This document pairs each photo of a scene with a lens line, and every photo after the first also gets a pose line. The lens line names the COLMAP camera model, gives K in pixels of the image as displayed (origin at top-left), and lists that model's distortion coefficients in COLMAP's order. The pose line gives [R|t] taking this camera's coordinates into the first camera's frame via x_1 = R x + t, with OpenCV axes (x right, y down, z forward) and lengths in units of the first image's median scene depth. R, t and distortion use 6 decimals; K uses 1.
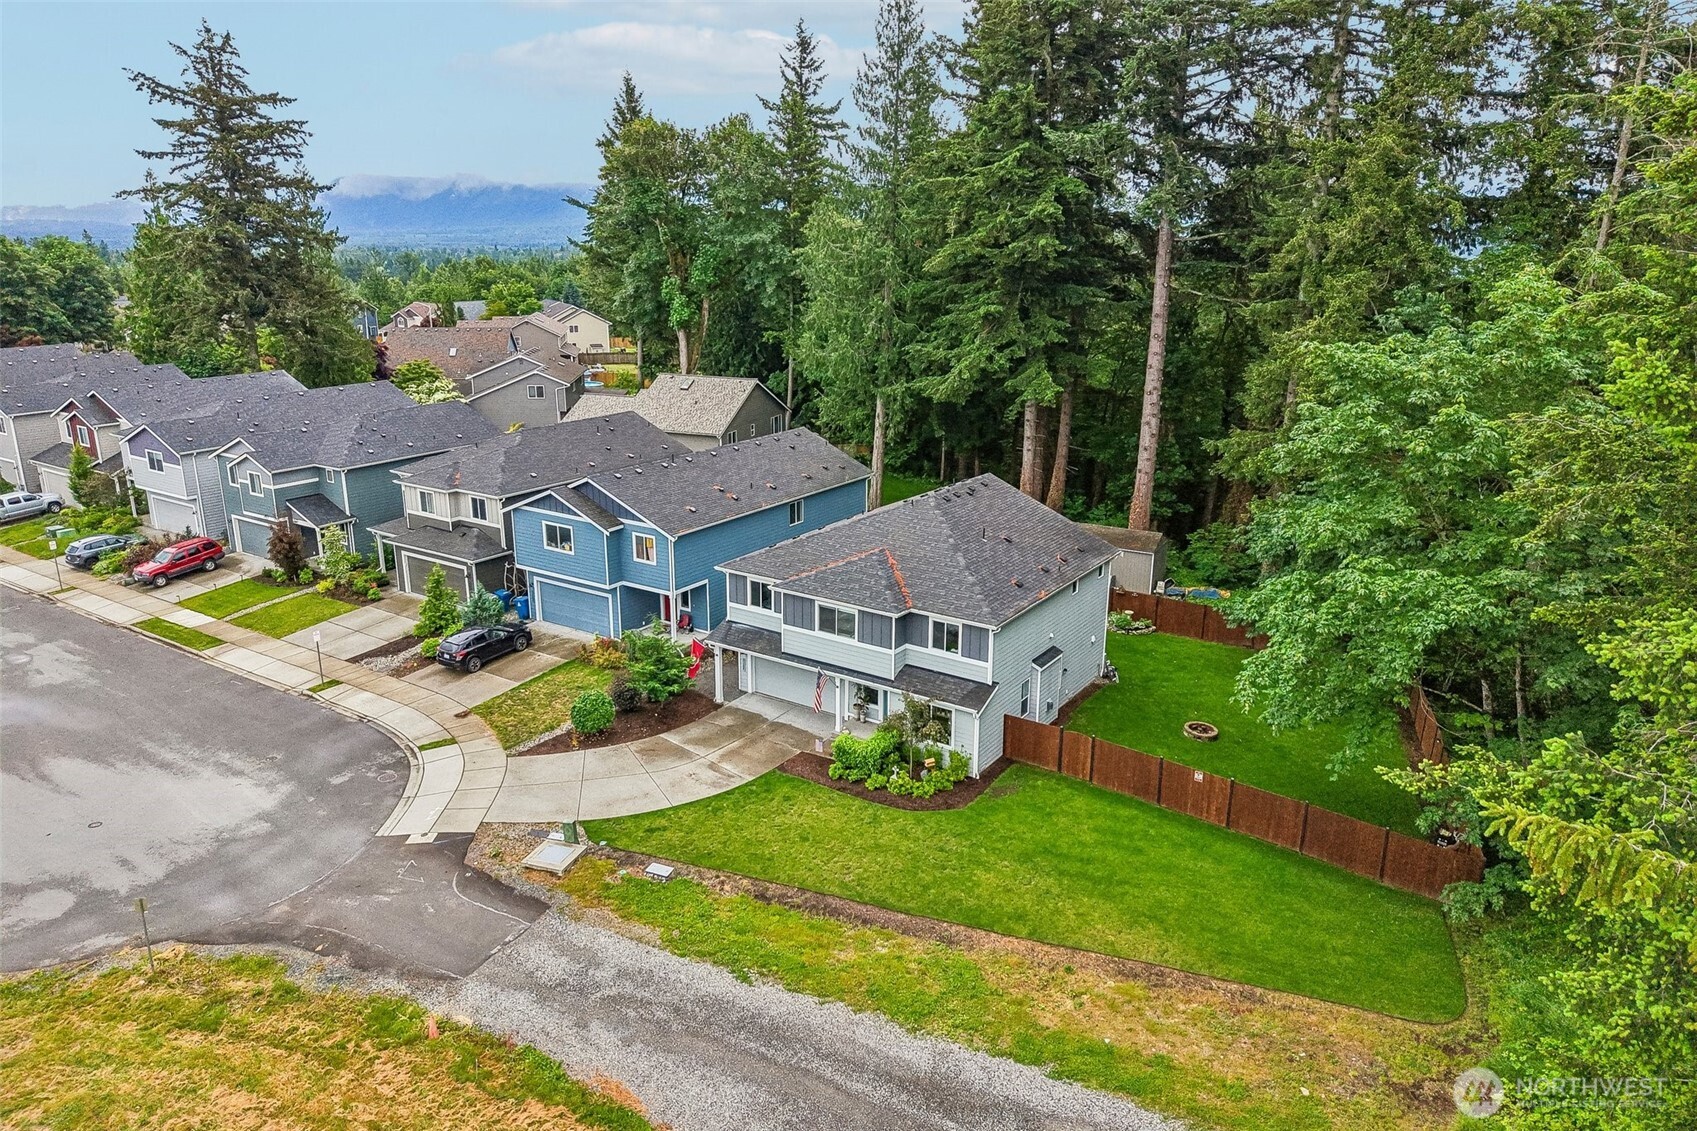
lens RADIAL K [[1156.5, 0, 827.7], [0, 1156.5, 562.5], [0, 0, 1]] dist [0.051287, -0.001660]
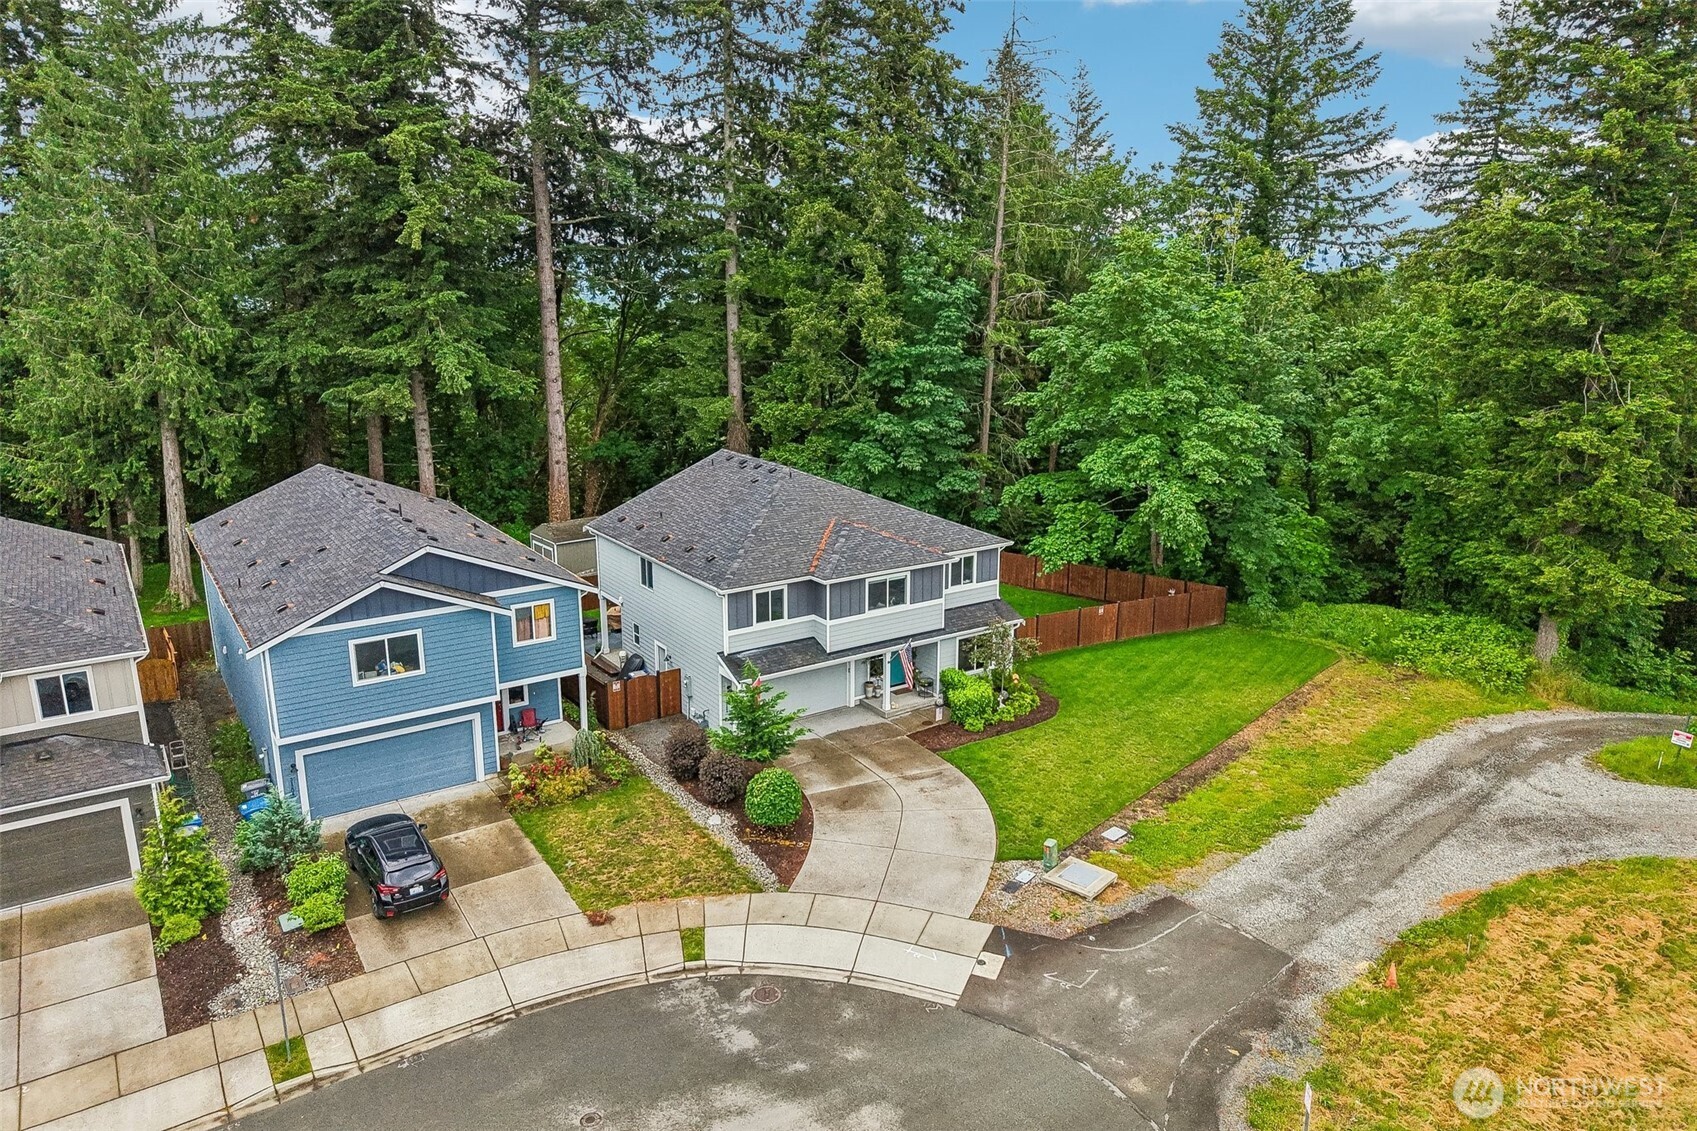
lens RADIAL K [[1152.8, 0, 848.5], [0, 1152.8, 565.5], [0, 0, 1]] dist [0.001004, -0.003920]
pose [[0.358637, -0.235638, 0.903247, -0.847942], [0.261665, 0.954199, 0.145036, -0.114800], [-0.896053, 0.184333, 0.403869, 0.643604]]
